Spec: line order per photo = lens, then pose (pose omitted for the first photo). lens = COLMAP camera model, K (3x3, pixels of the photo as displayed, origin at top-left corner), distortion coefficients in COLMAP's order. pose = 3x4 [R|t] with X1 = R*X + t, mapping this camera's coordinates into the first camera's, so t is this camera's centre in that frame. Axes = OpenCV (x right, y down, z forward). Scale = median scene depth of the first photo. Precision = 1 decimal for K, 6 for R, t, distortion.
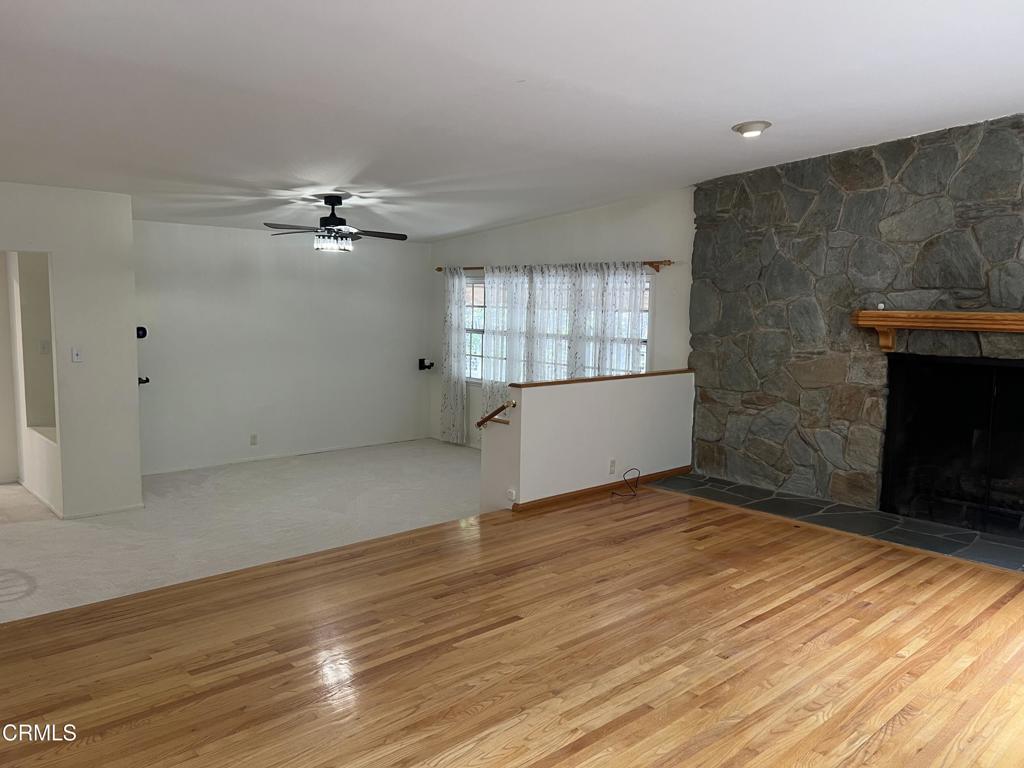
lens RADIAL K [[777.7, 0, 515.5], [0, 777.7, 386.0], [0, 0, 1]] dist [0.079337, -0.102105]
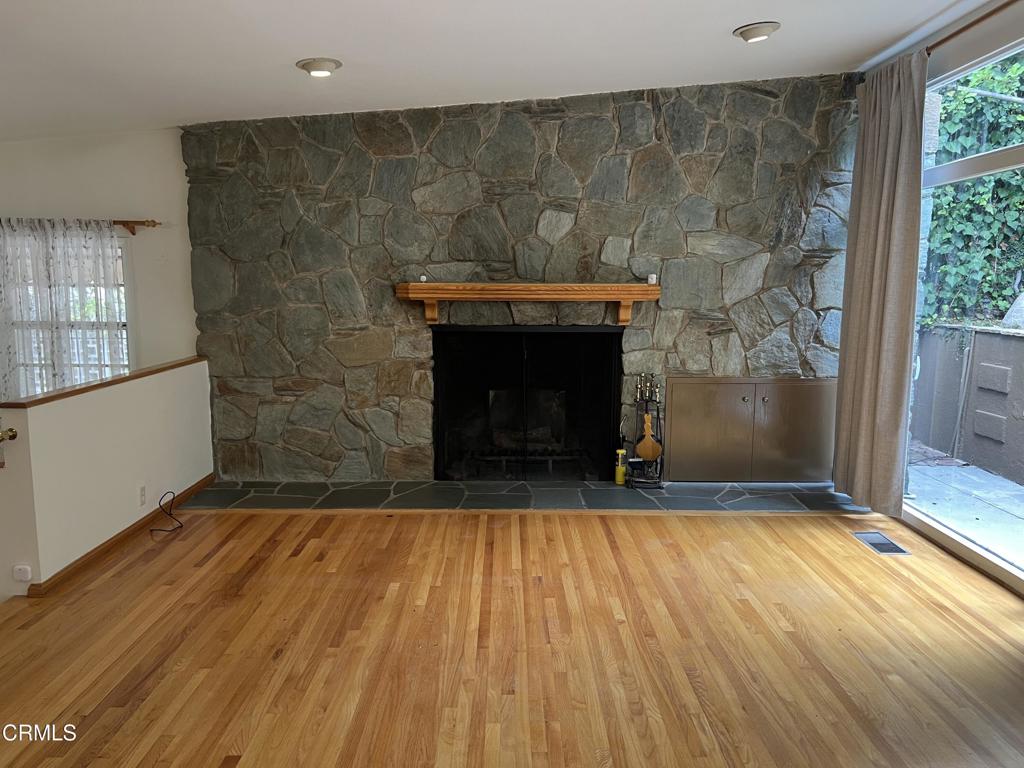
lens RADIAL K [[773.4, 0, 518.5], [0, 773.4, 395.6], [0, 0, 1]] dist [0.057875, -0.077588]
pose [[0.674015, -0.122733, 0.728451, -0.177081], [0.084385, 0.992439, 0.089132, -0.030002], [-0.733882, 0.001394, 0.679275, 0.236676]]
